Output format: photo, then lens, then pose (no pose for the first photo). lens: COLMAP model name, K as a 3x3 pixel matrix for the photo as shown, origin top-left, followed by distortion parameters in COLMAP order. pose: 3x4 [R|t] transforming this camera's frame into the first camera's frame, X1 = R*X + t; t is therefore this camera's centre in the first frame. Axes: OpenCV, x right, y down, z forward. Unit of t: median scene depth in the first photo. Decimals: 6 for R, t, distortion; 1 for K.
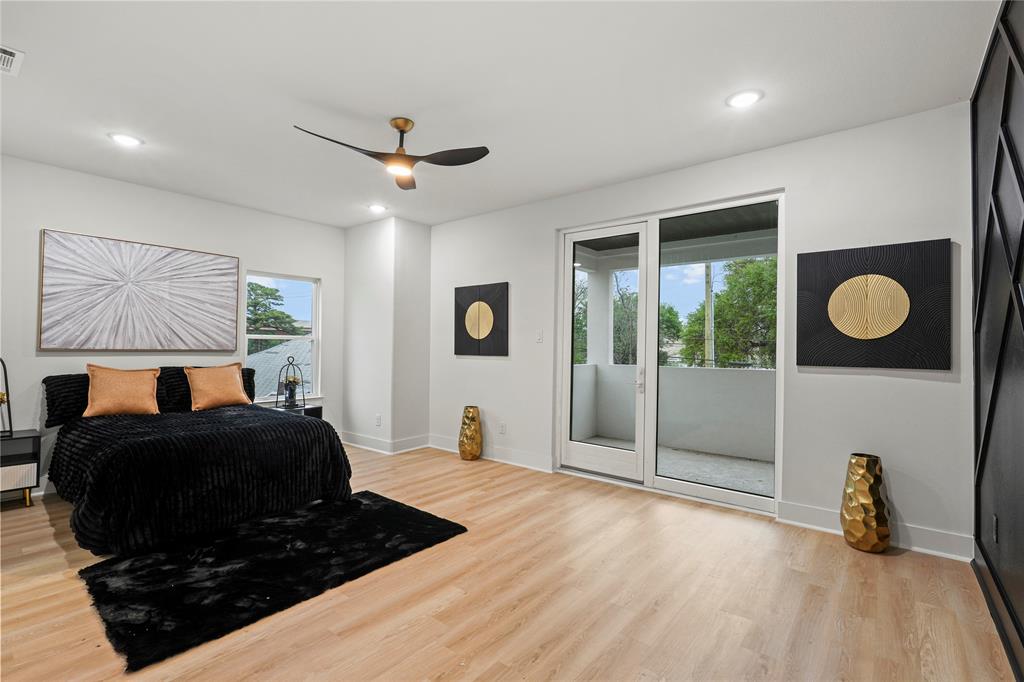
lens RADIAL K [[468.2, 0, 501.9], [0, 468.2, 339.7], [0, 0, 1]] dist [-0.000785, -0.000116]
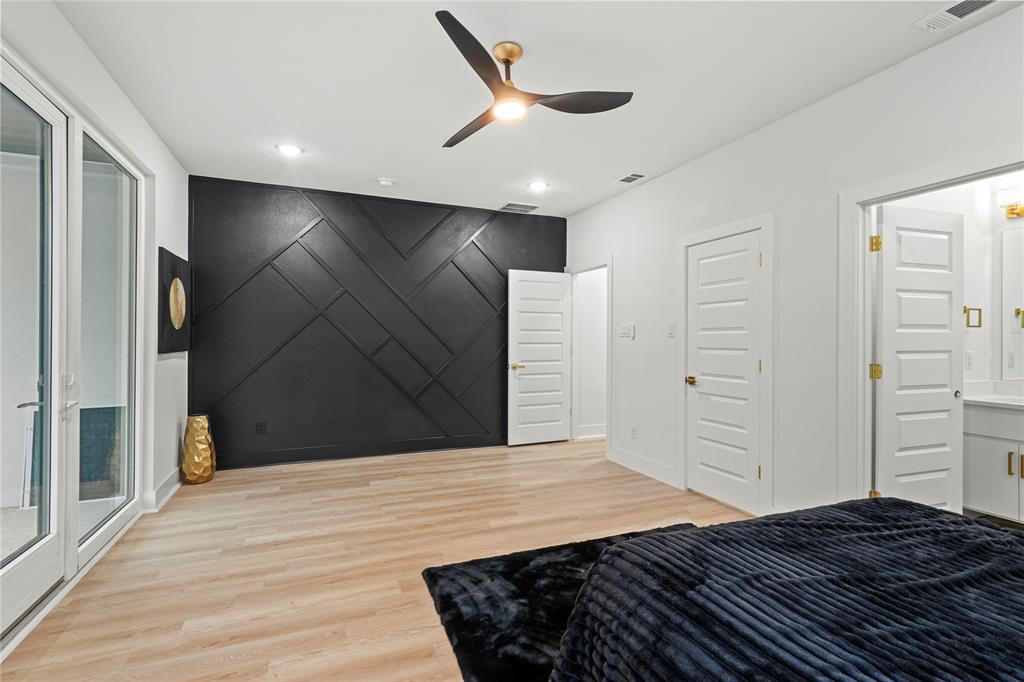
lens RADIAL K [[468.2, 0, 501.9], [0, 468.2, 339.7], [0, 0, 1]] dist [-0.000785, -0.000116]
pose [[-0.876927, -0.019221, 0.480239, -0.550948], [-0.020990, 0.999778, 0.001686, 0.005441], [-0.480165, -0.008602, -0.877136, 1.583897]]
